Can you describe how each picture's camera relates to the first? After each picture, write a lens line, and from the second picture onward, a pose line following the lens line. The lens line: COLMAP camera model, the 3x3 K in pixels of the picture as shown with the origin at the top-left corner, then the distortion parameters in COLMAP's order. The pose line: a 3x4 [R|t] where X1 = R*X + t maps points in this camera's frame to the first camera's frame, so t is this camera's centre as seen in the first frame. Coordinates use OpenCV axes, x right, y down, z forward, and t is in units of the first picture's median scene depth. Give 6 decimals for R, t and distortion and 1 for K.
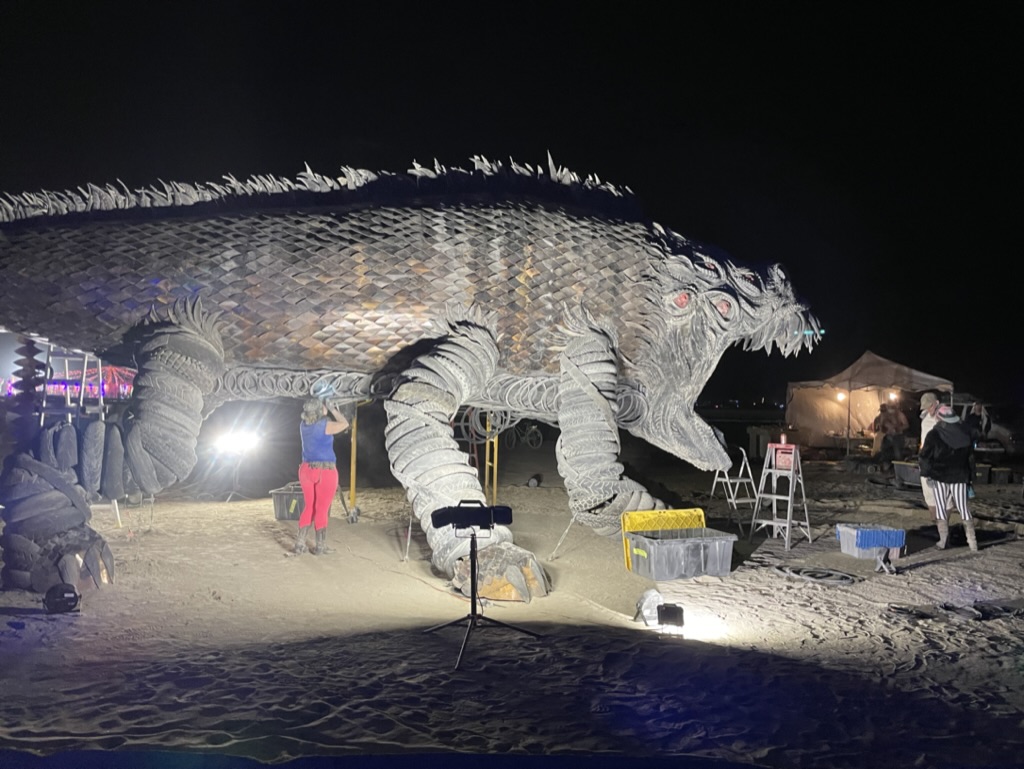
lens RADIAL K [[756.4, 0, 512.0], [0, 756.4, 384.5], [0, 0, 1]] dist [0.089881, -0.134980]
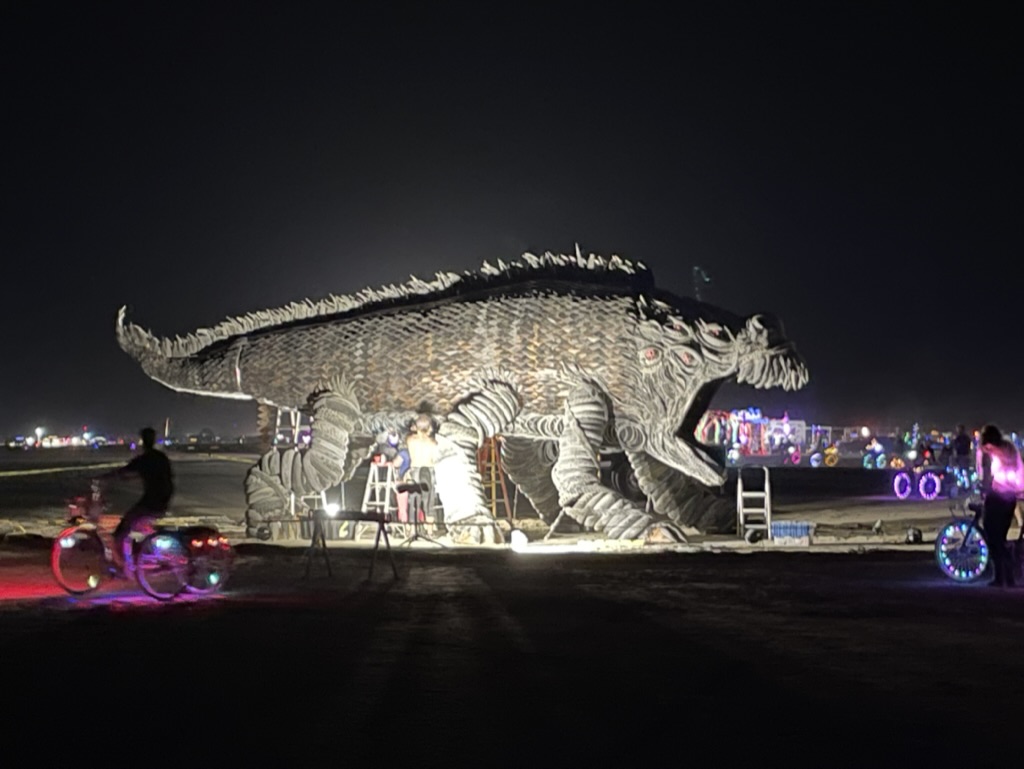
lens RADIAL K [[1982.5, 0, 512.0], [0, 1982.5, 384.5], [0, 0, 1]] dist [-0.023803, -0.010094]
pose [[0.858994, -0.037883, -0.510583, 1.981102], [0.029185, 0.999260, -0.025040, 0.024910], [0.511154, 0.006608, 0.859464, -2.356539]]
